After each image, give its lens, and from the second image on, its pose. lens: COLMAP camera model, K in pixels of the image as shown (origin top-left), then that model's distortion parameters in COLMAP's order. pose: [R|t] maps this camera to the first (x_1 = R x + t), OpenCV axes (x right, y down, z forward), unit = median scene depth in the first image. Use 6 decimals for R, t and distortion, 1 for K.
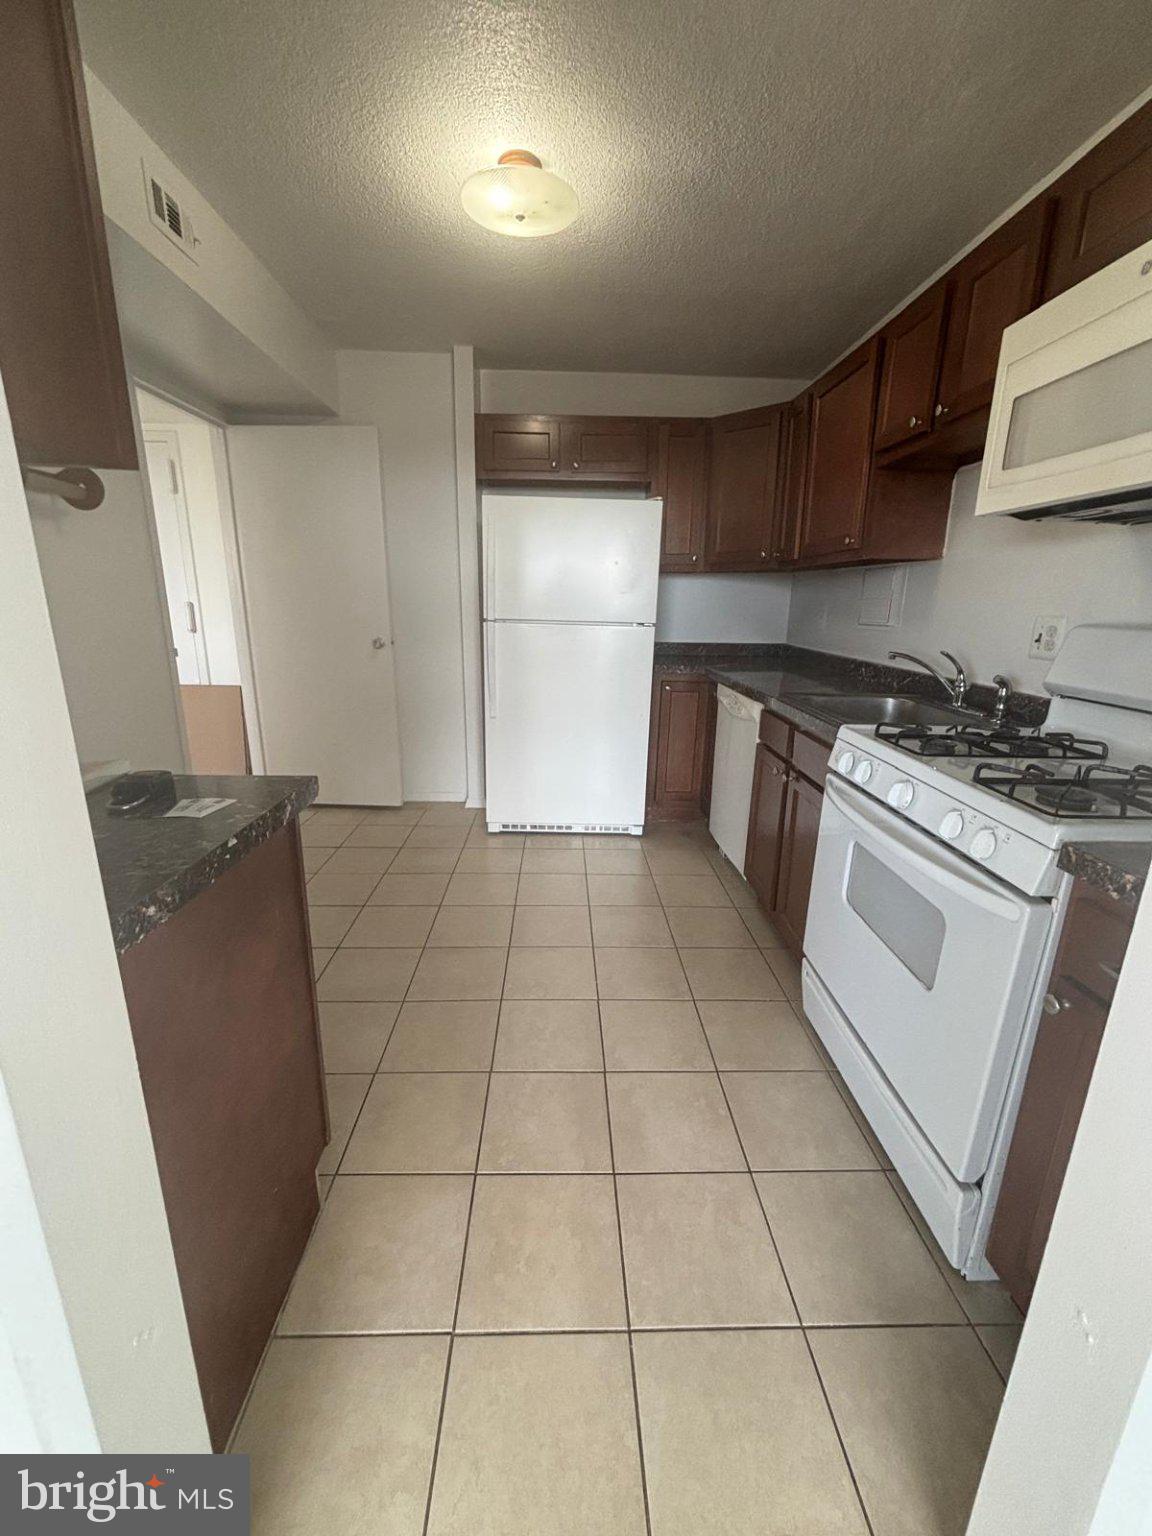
lens RADIAL K [[628.5, 0, 576.9], [0, 628.5, 763.2], [0, 0, 1]] dist [0.008300, -0.001787]
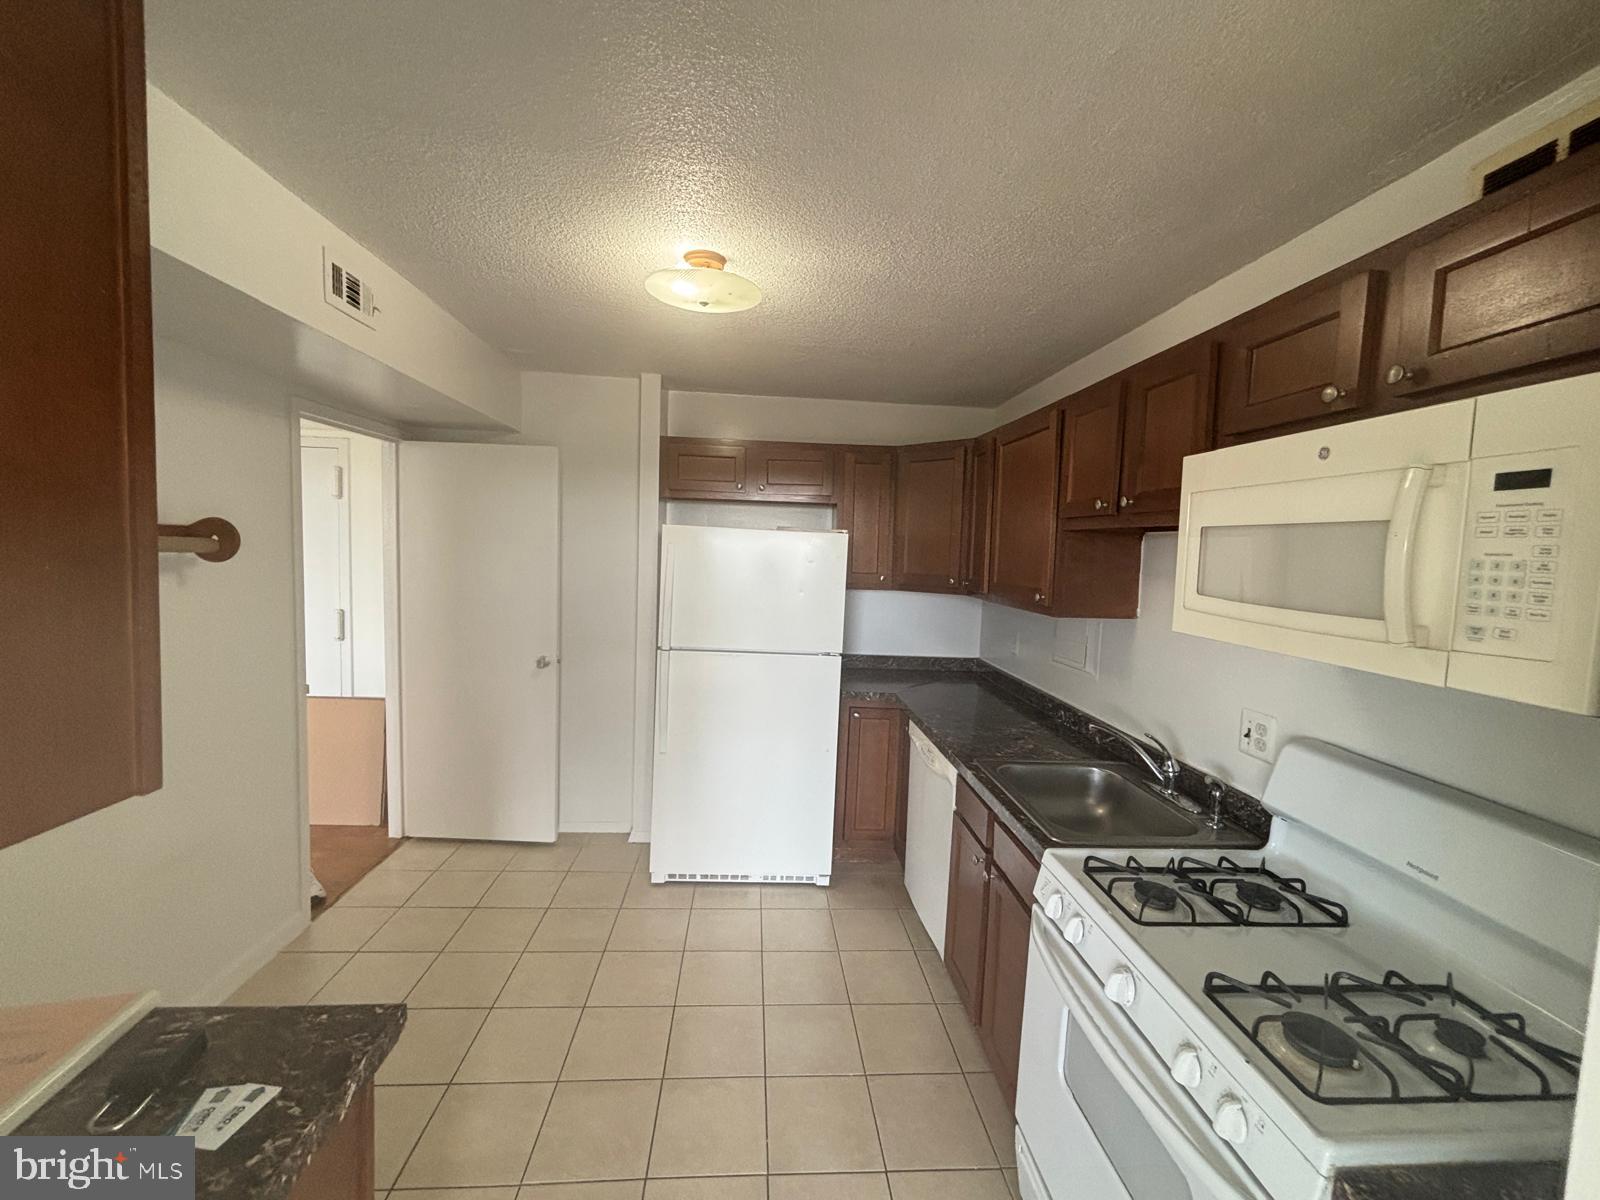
lens RADIAL K [[654.7, 0, 796.3], [0, 654.7, 591.7], [0, 0, 1]] dist [0.008300, -0.001787]
pose [[0.998950, 0.018416, 0.041944, 0.014118], [-0.010401, 0.982901, -0.183841, -0.135177], [-0.044612, 0.183212, 0.982061, 0.025992]]
